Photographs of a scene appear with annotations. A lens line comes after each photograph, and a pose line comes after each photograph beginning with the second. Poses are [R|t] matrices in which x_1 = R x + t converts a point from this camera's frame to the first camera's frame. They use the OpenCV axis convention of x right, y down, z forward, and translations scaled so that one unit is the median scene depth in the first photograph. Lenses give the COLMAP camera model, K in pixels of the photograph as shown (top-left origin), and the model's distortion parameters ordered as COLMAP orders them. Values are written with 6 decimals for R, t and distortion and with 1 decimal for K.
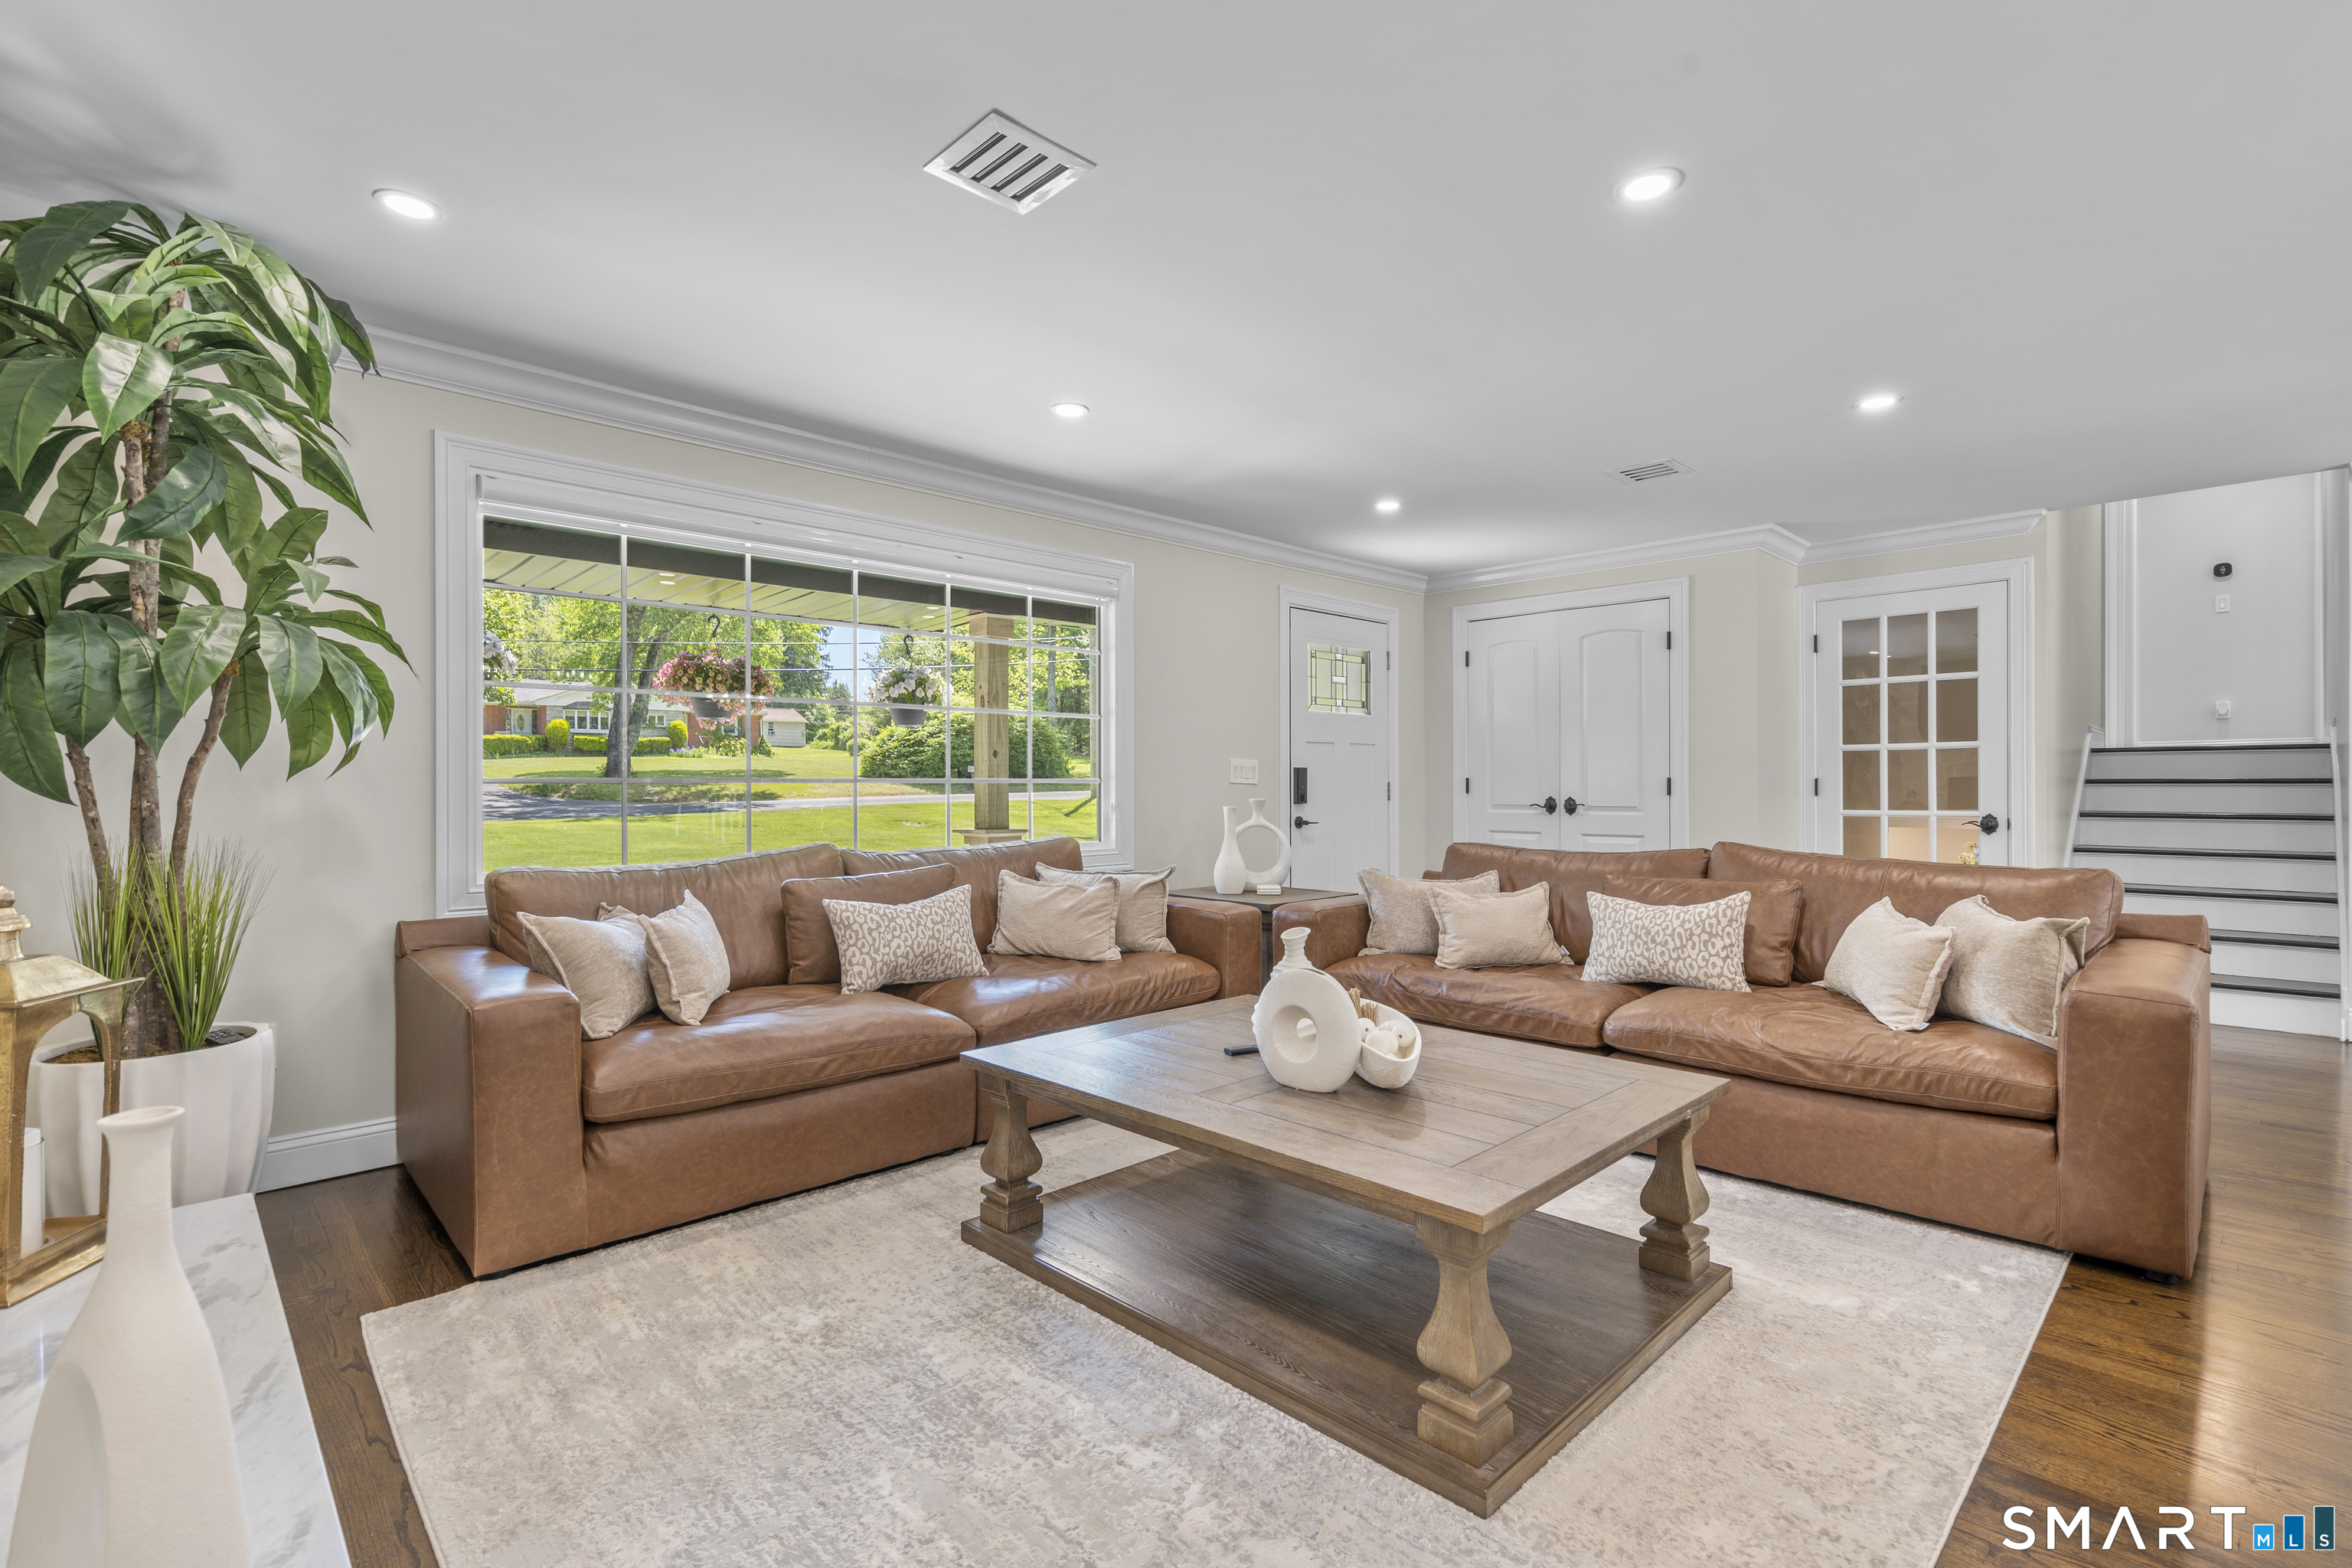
lens RADIAL K [[1065.0, 0, 1208.8], [0, 1065.0, 788.4], [0, 0, 1]] dist [-0.000827, 0.000679]
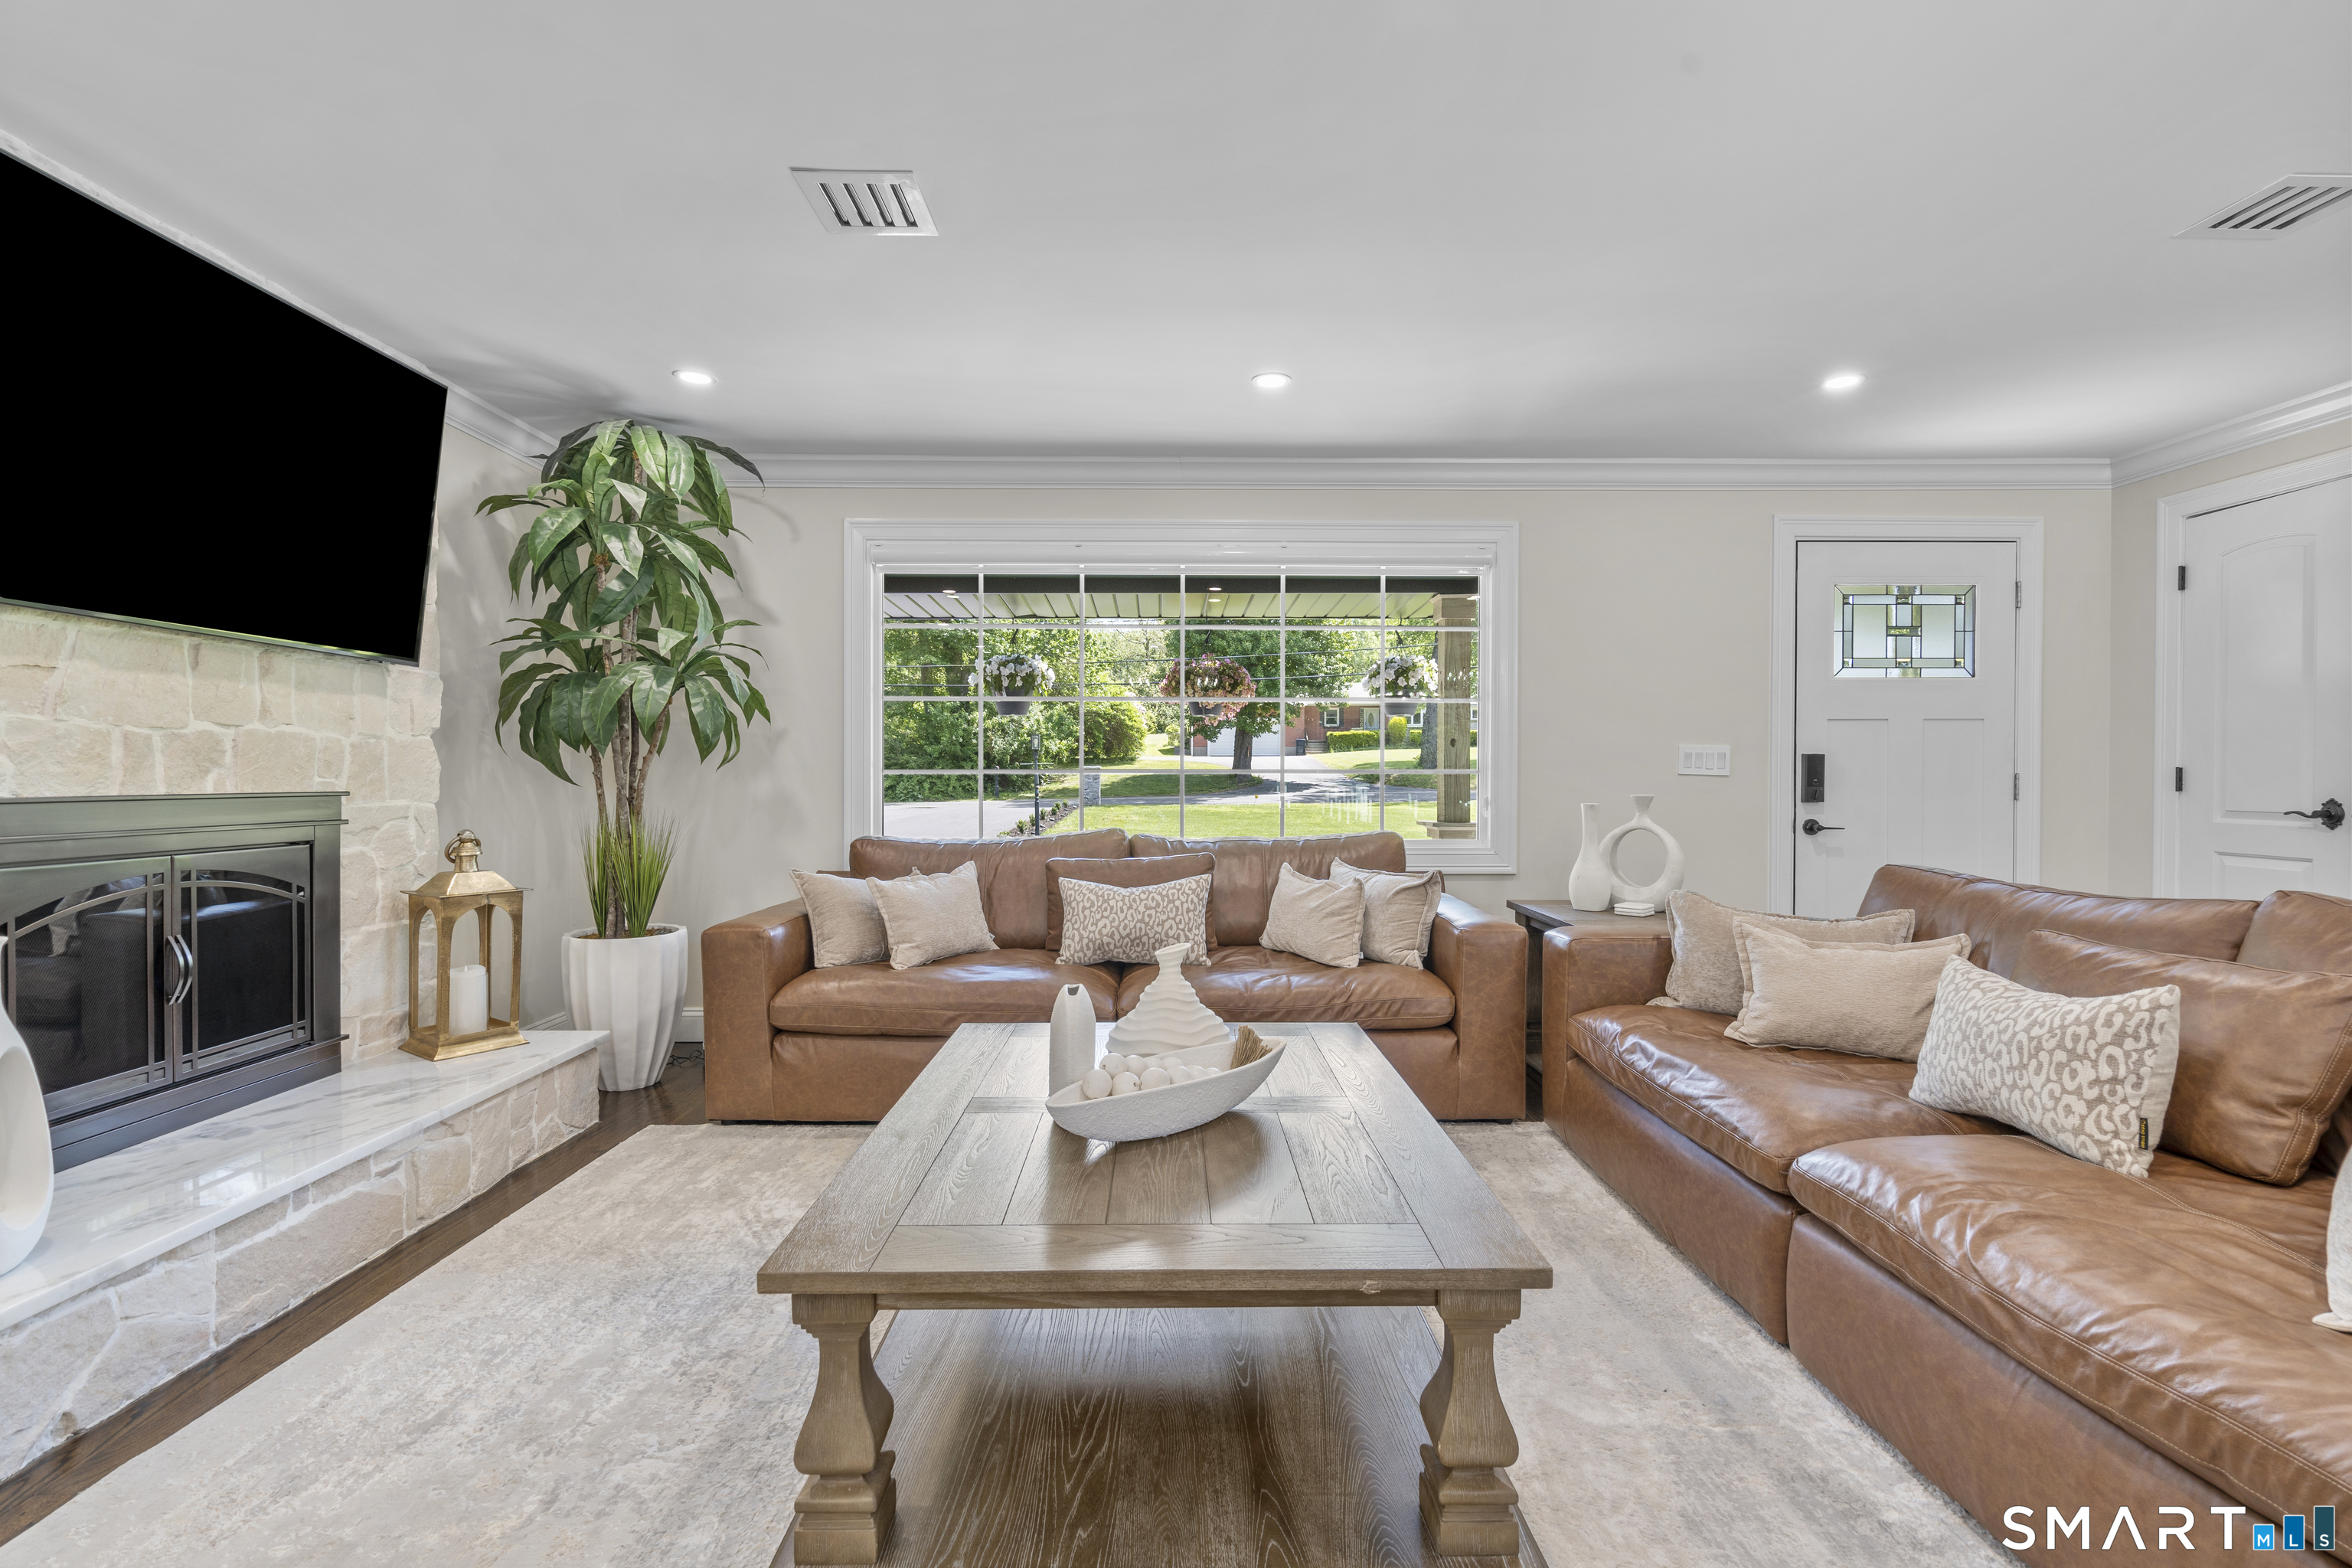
lens RADIAL K [[1065.0, 0, 1180.4], [0, 1065.0, 784.1], [0, 0, 1]] dist [-0.000827, 0.000679]
pose [[0.720548, 0.009526, -0.693339, 0.438928], [-0.005304, 0.999952, 0.008226, -0.003251], [0.693384, -0.002250, 0.720564, 0.241547]]
